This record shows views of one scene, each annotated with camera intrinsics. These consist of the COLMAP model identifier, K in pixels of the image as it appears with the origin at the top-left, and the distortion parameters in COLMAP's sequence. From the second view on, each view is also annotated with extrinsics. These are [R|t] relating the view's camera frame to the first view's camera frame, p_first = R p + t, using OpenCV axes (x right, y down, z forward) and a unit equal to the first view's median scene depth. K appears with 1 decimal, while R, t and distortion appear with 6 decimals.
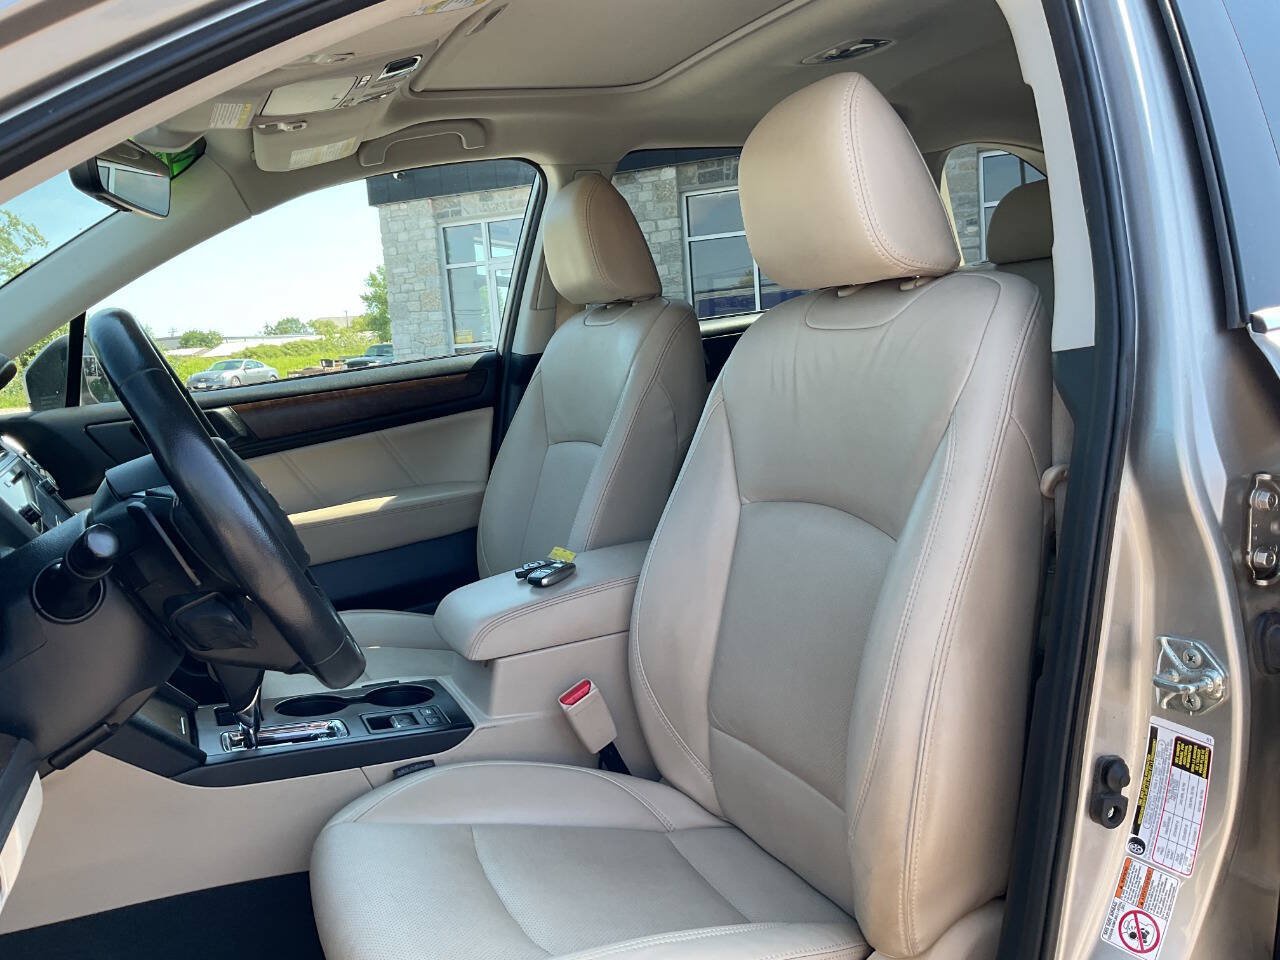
lens RADIAL K [[1078.0, 0, 635.0], [0, 1078.0, 473.6], [0, 0, 1]] dist [0.049314, -0.093850]
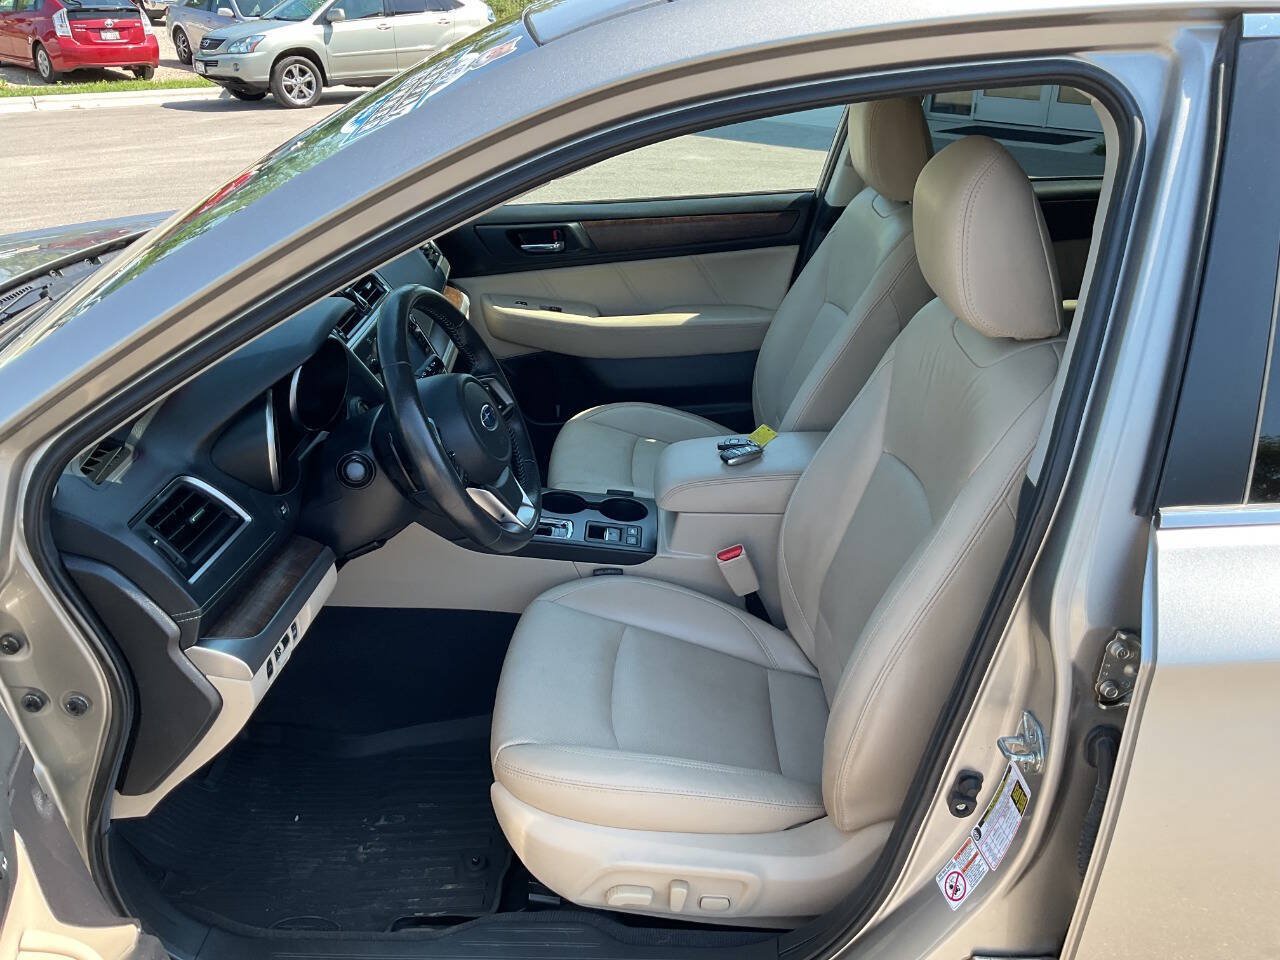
lens RADIAL K [[1078.0, 0, 635.0], [0, 1078.0, 473.6], [0, 0, 1]] dist [0.049314, -0.093850]
pose [[0.896279, 0.259222, -0.359846, 0.292694], [-0.134271, 0.931920, 0.336893, -0.317068], [0.422677, -0.253633, 0.870066, -0.171729]]
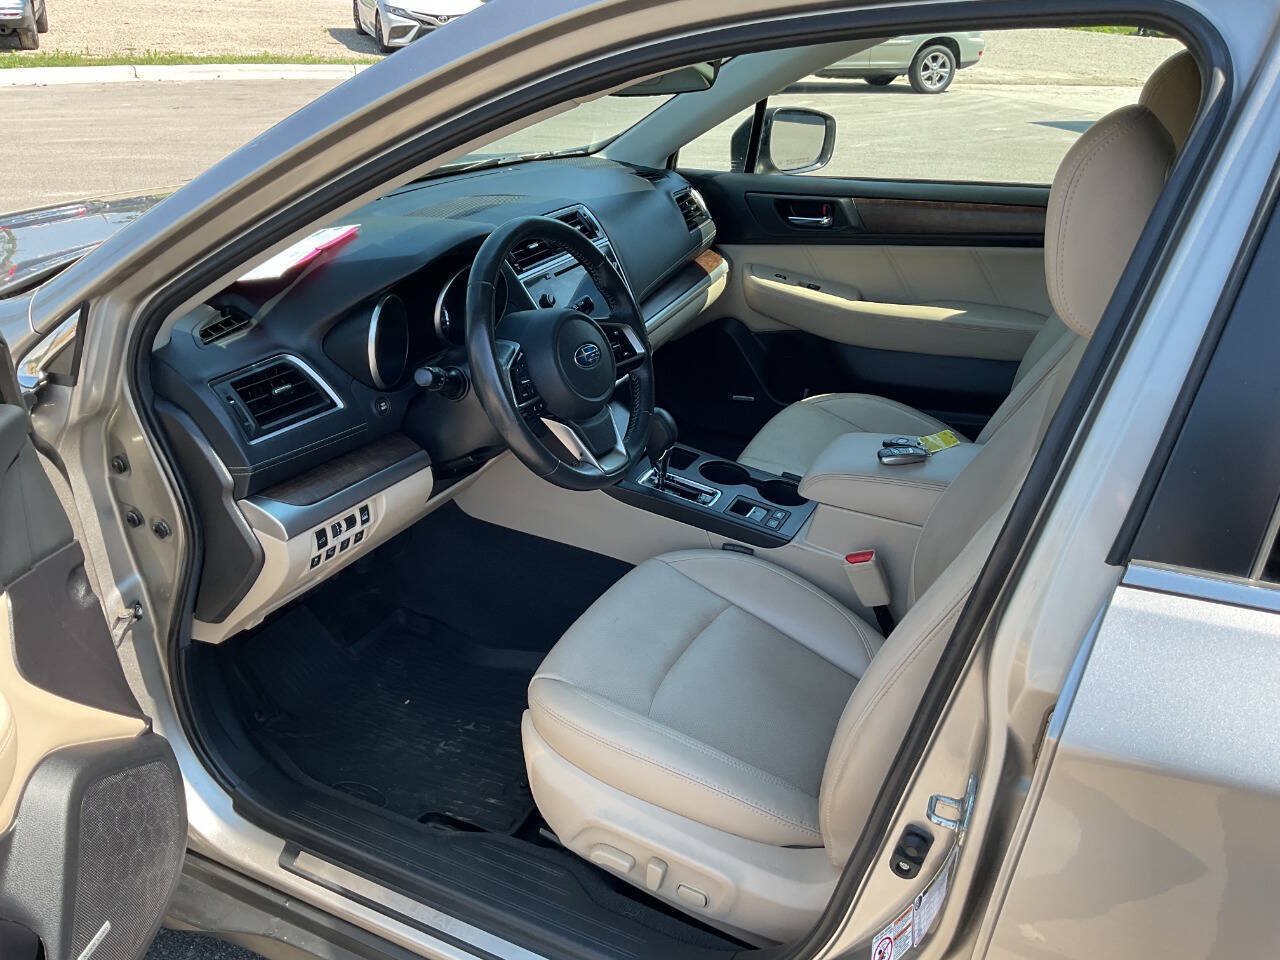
lens RADIAL K [[1081.4, 0, 630.8], [0, 1081.4, 481.6], [0, 0, 1]] dist [0.083975, -0.124572]
pose [[0.622032, 0.420301, -0.660623, 0.561085], [-0.175310, 0.897056, 0.405655, -0.324168], [0.763114, -0.136516, 0.631681, 0.044834]]
